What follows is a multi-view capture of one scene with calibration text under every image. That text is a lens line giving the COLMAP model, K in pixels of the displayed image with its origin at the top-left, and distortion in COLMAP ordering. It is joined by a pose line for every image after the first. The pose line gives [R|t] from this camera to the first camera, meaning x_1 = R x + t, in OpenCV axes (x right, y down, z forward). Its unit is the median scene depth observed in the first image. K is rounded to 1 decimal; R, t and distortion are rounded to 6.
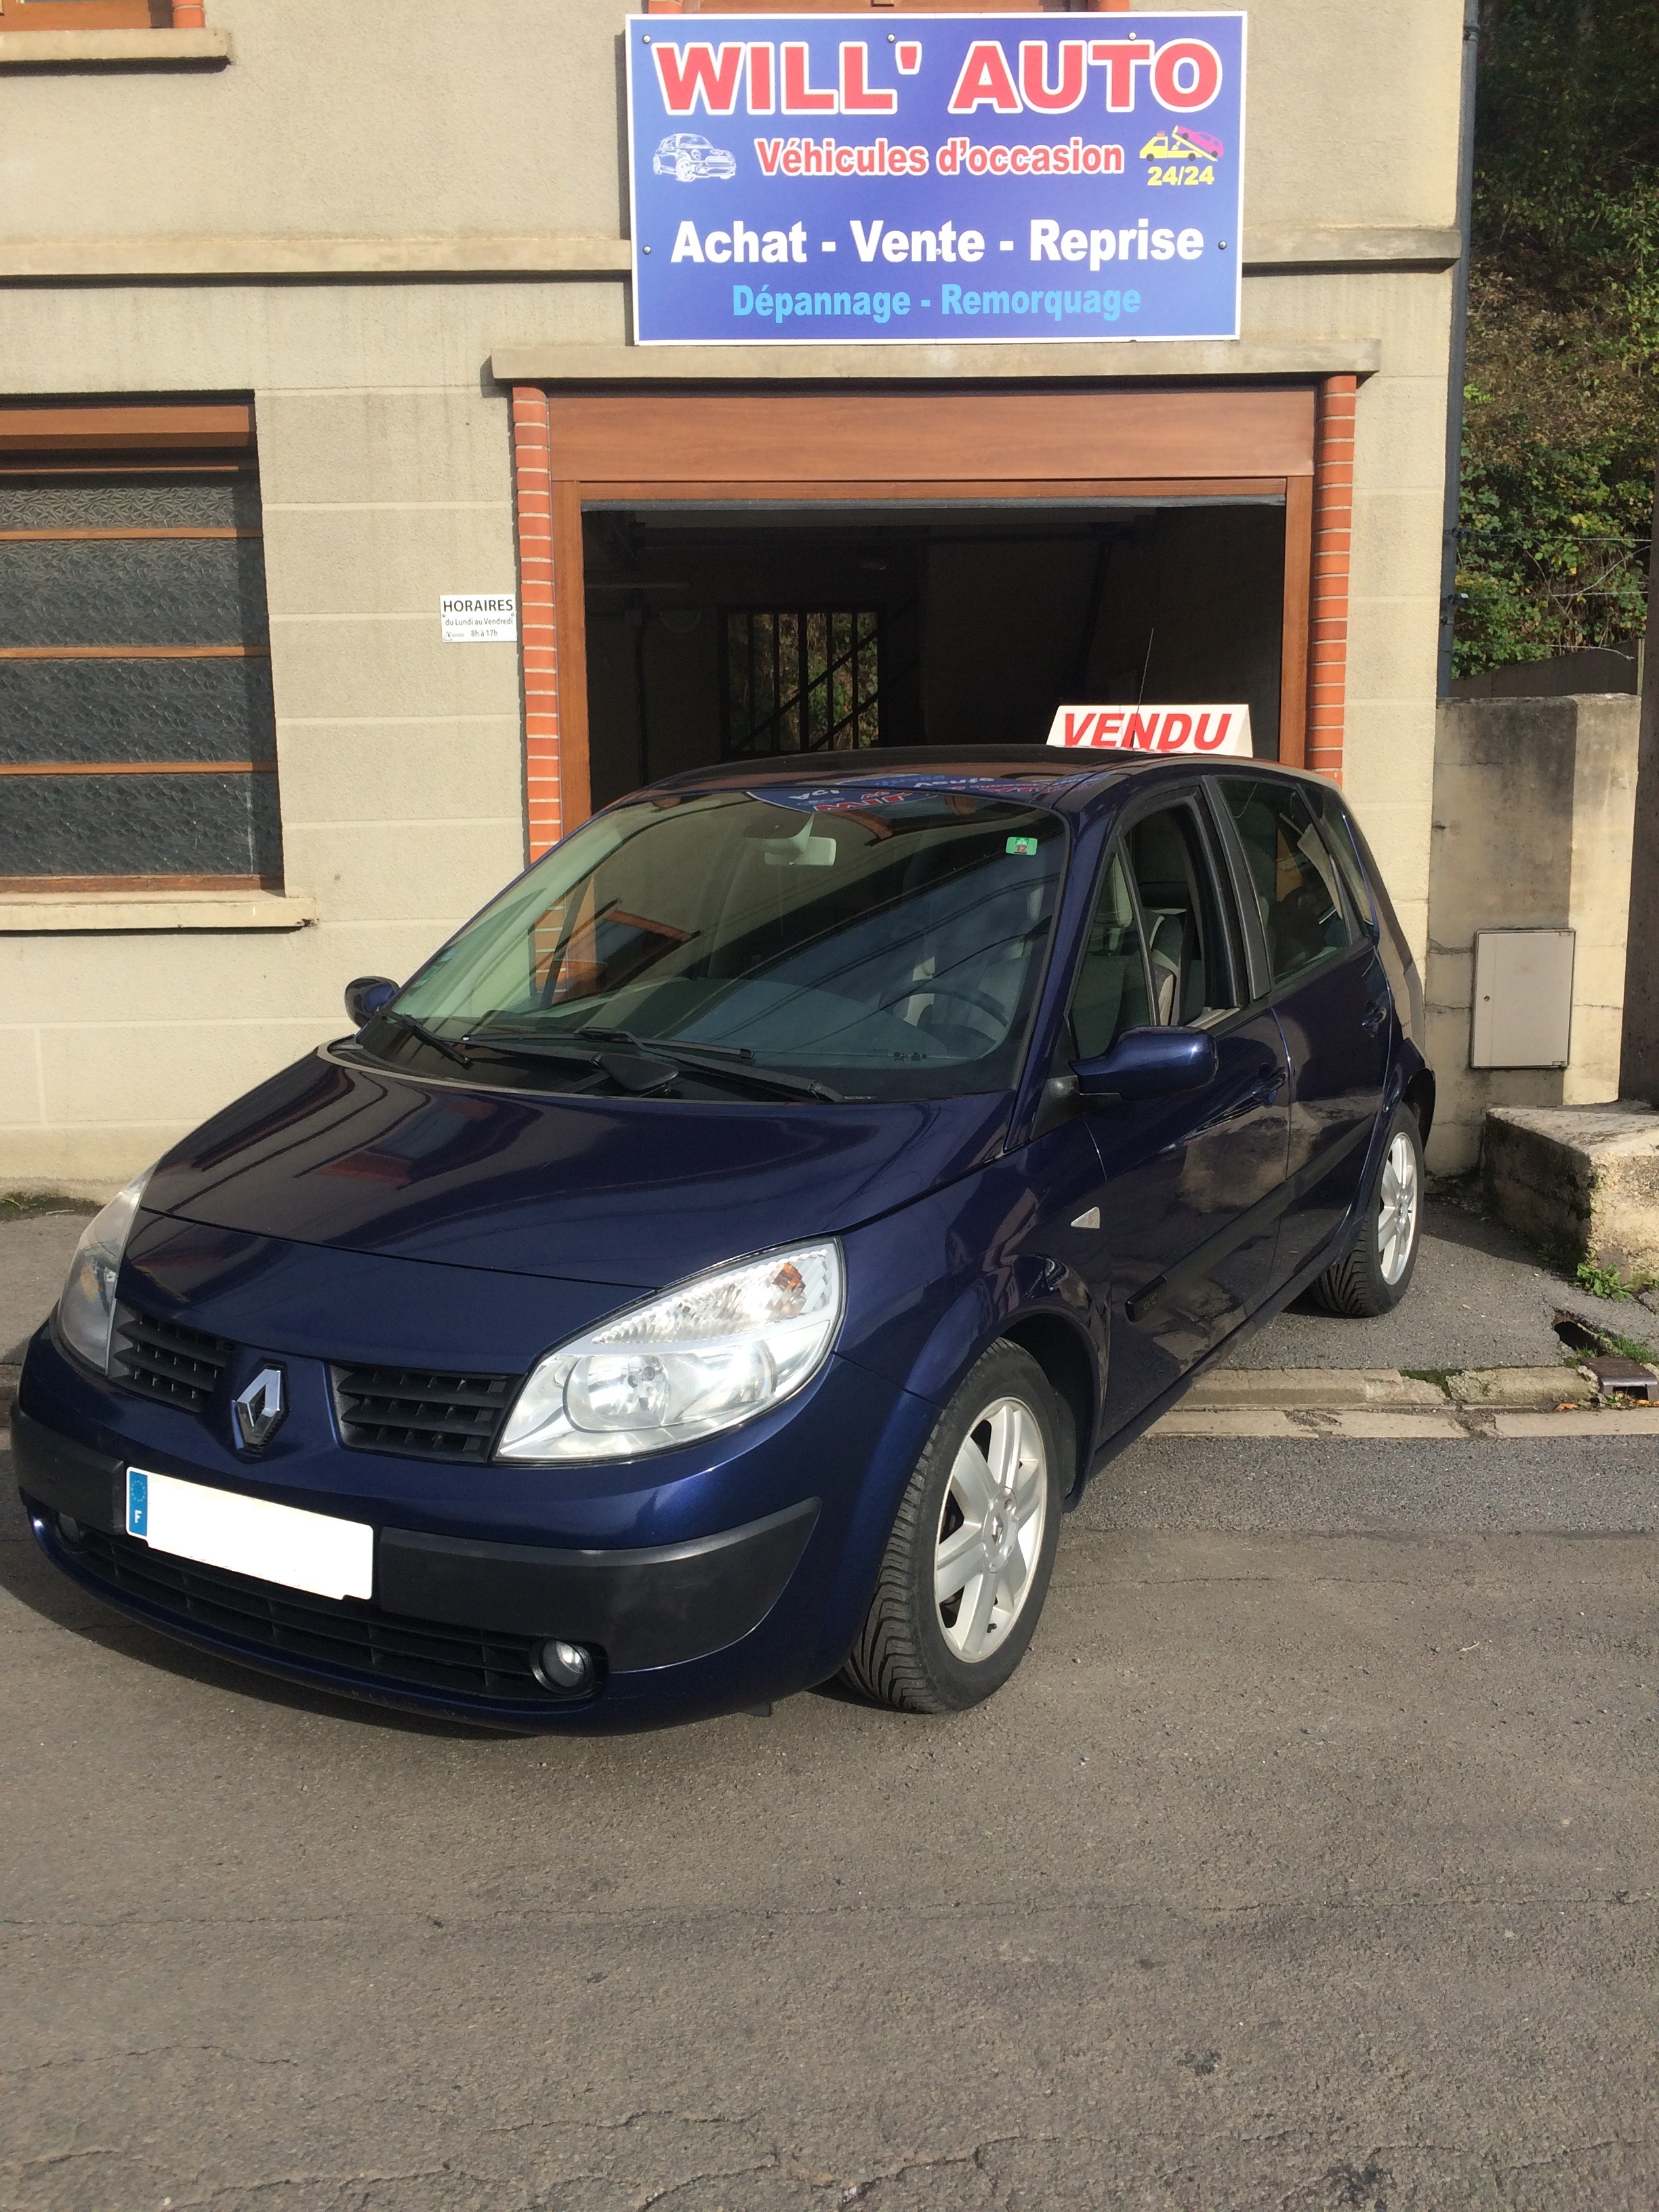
lens RADIAL K [[1892.6, 0, 820.5], [0, 1892.6, 1138.9], [0, 0, 1]] dist [0.058350, -0.087814]
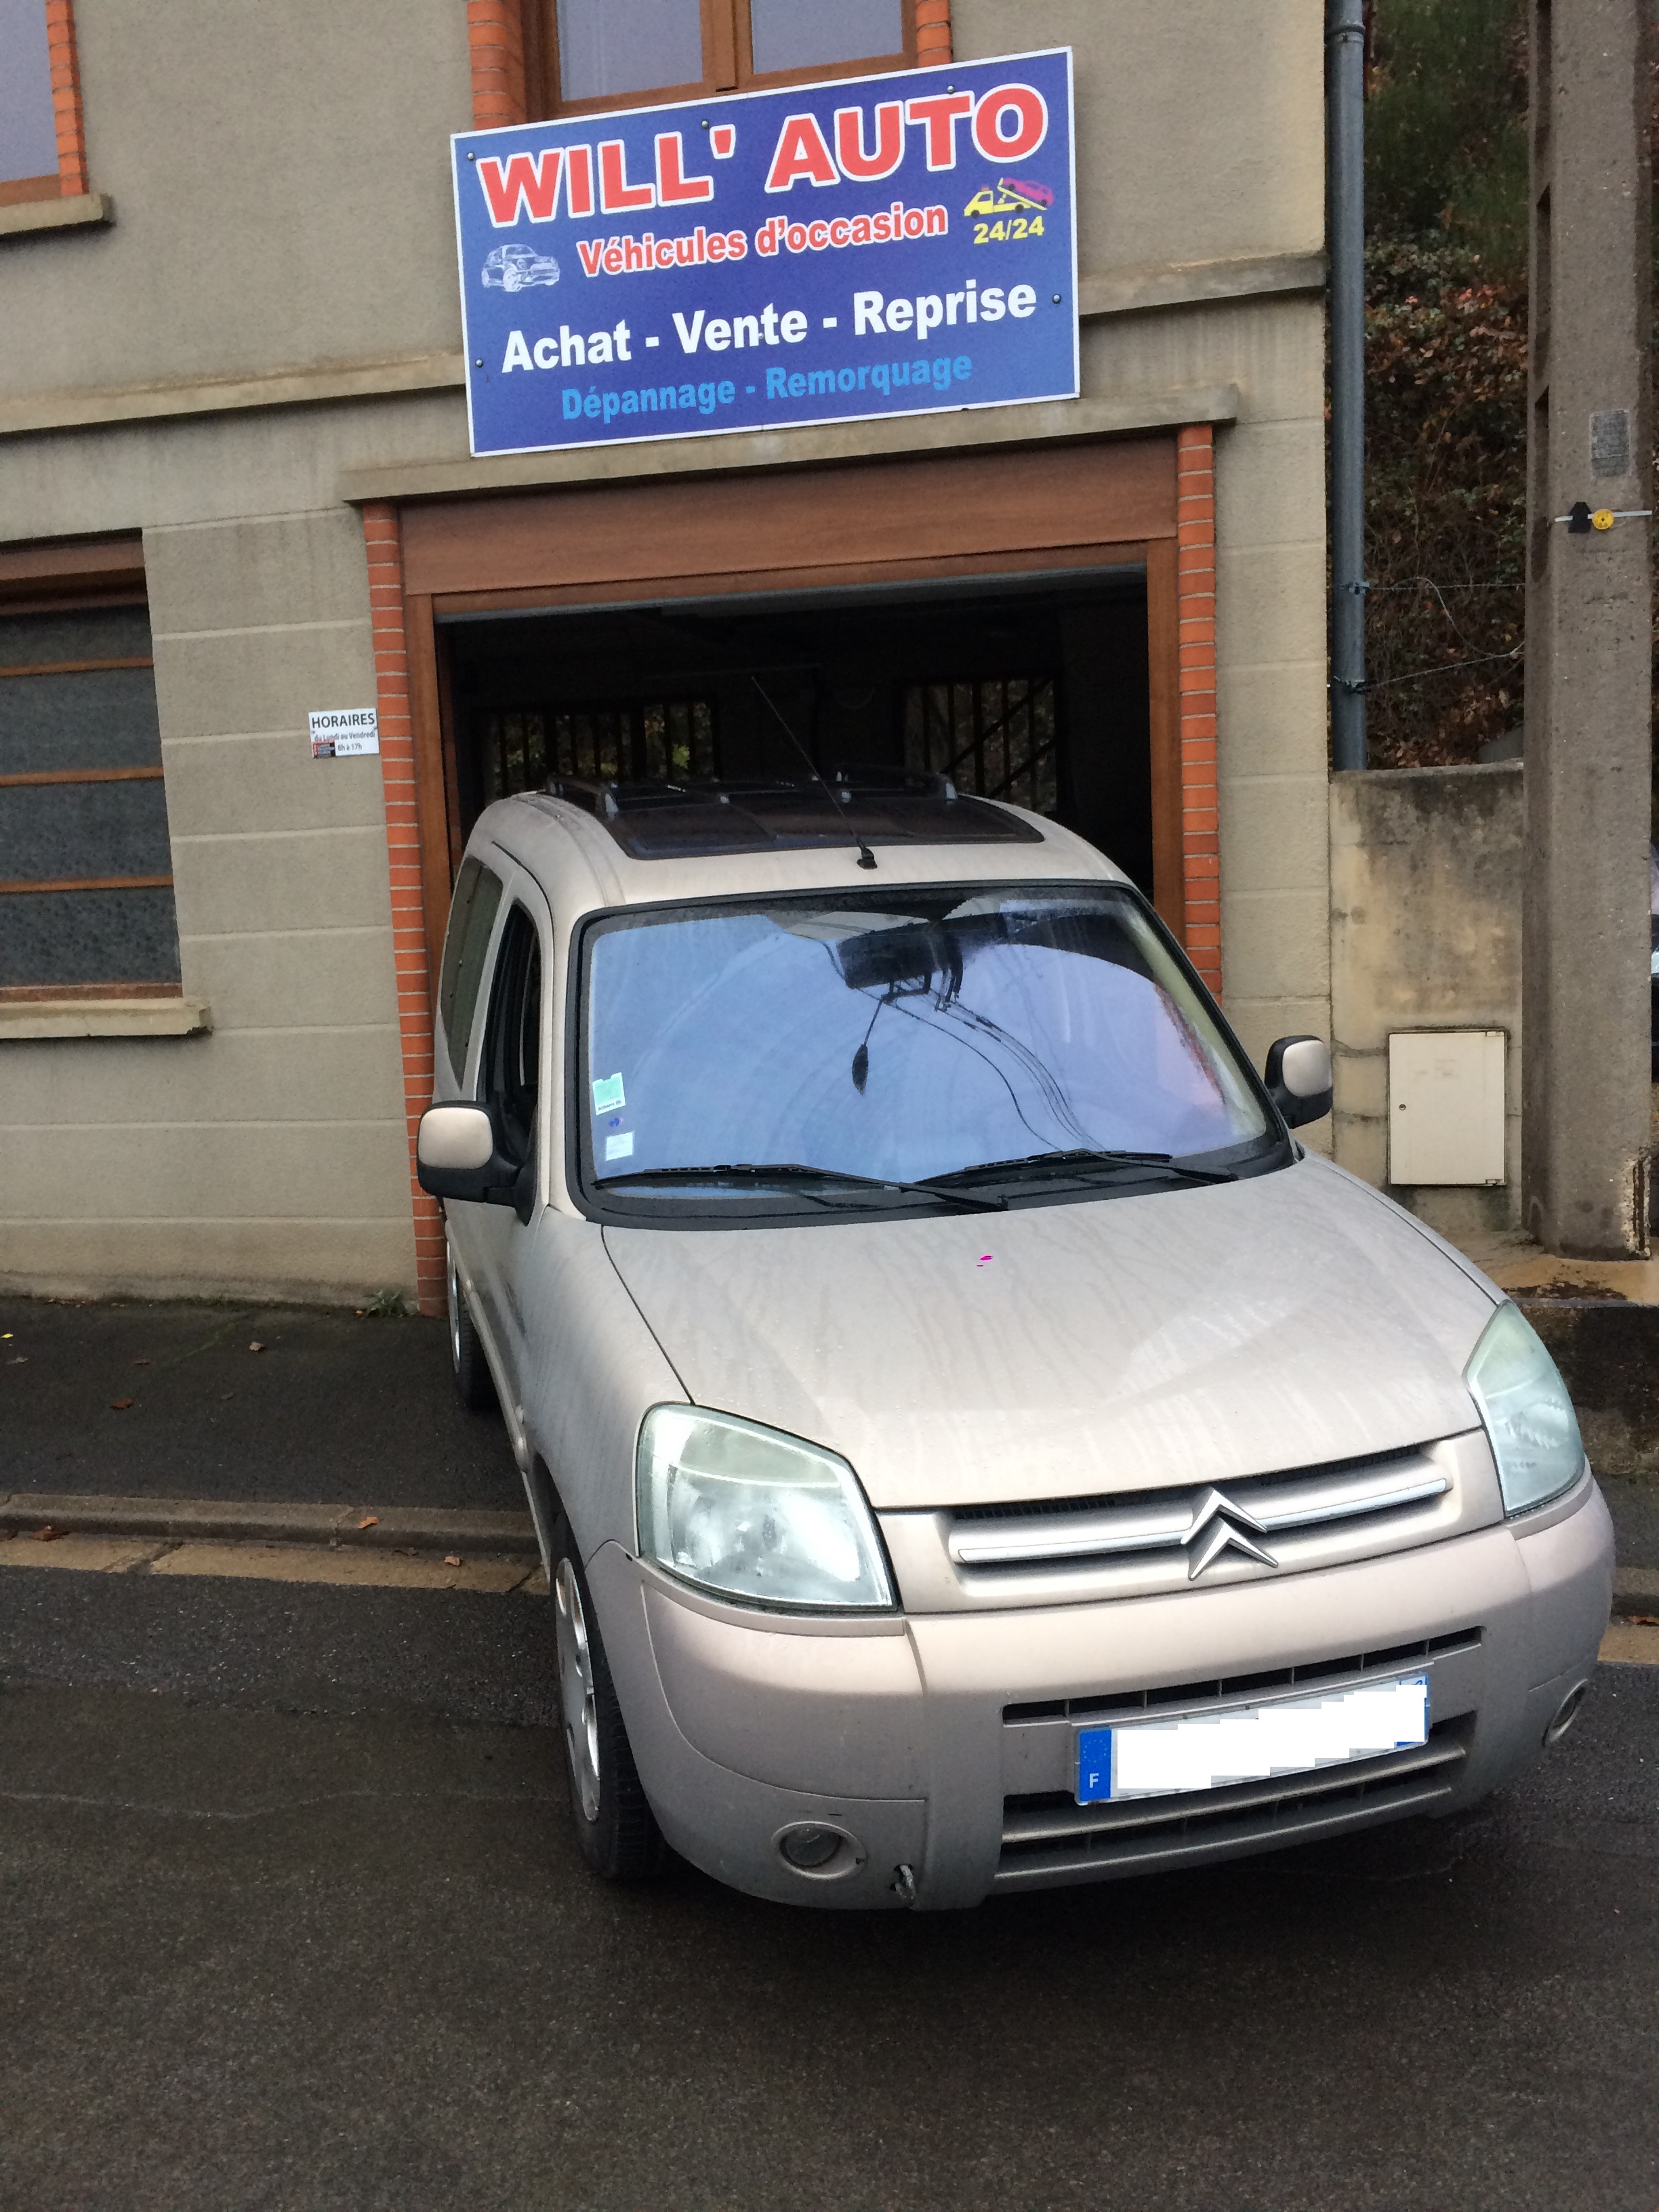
lens RADIAL K [[1892.6, 0, 857.8], [0, 1892.6, 1125.4], [0, 0, 1]] dist [0.058350, -0.087814]
pose [[0.966872, 0.007217, -0.255160, 0.356815], [-0.014697, 0.999516, -0.027418, -0.041034], [0.254839, 0.030260, 0.966510, 0.094642]]
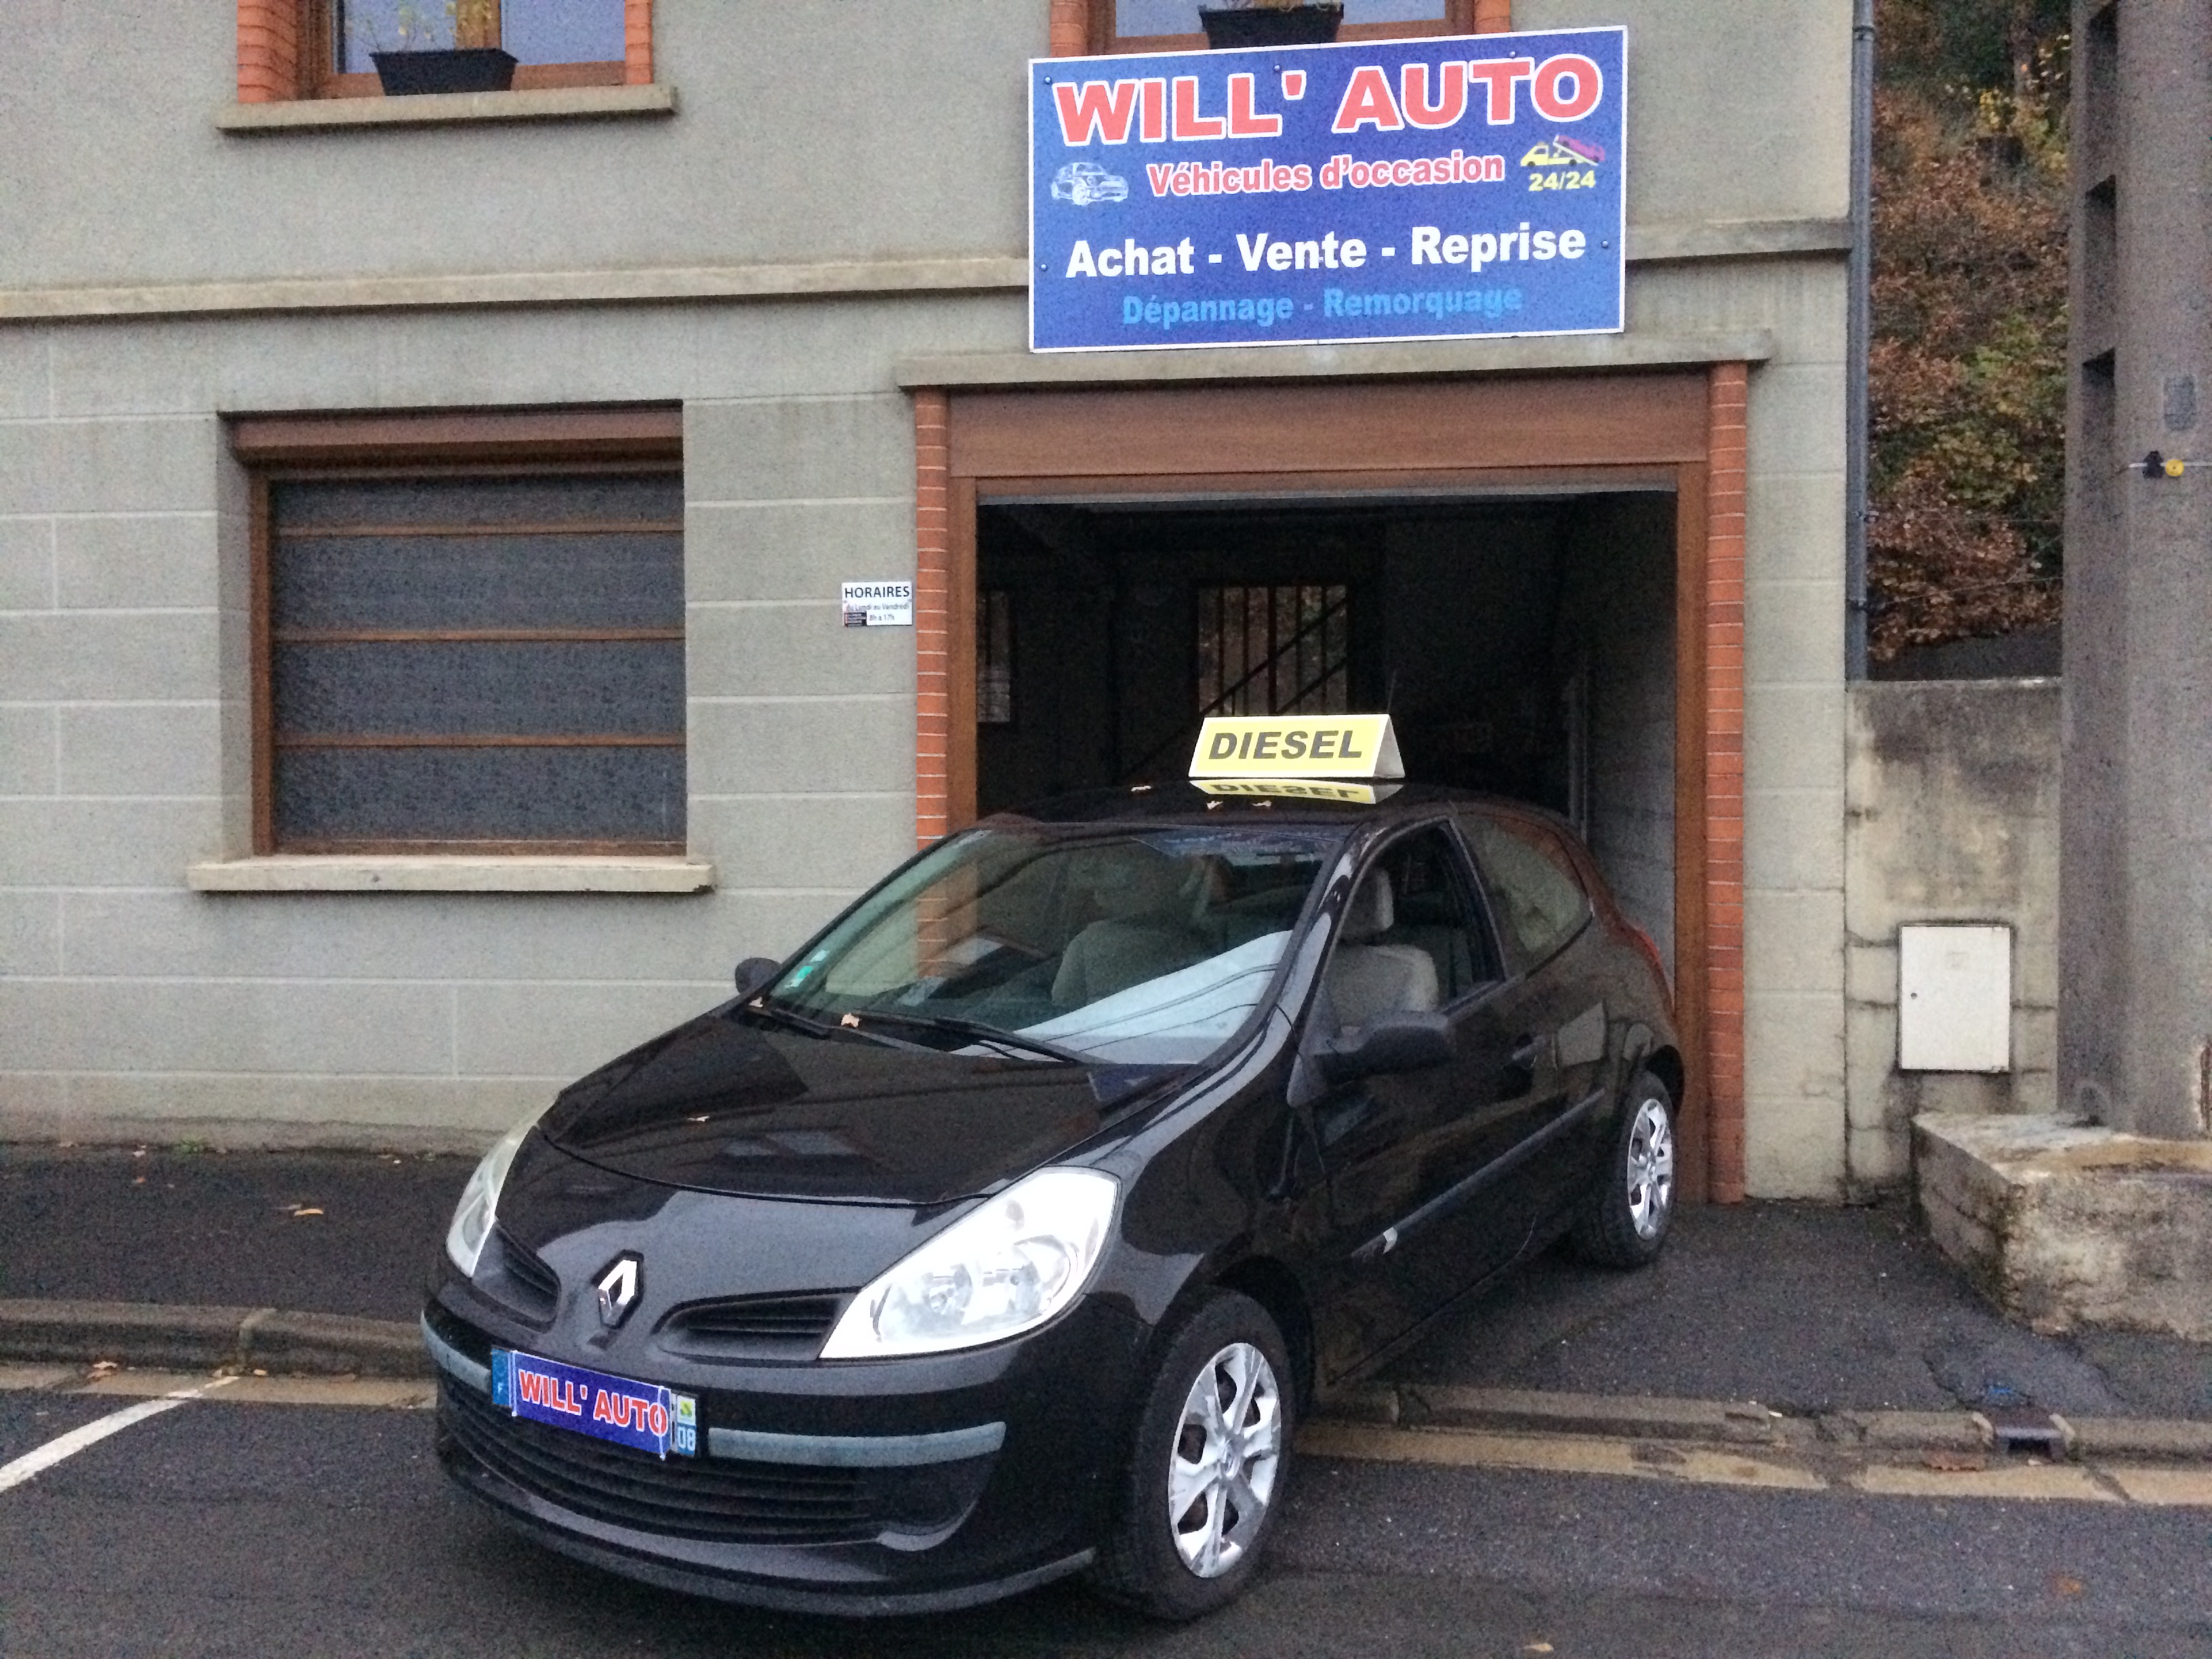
lens RADIAL K [[1892.6, 0, 1099.6], [0, 1892.6, 824.6], [0, 0, 1]] dist [0.058350, -0.087814]
pose [[0.987520, 0.015834, -0.156696, 0.109519], [-0.037303, 0.990139, -0.135033, -0.017531], [0.153012, 0.139193, 0.978372, 0.014919]]
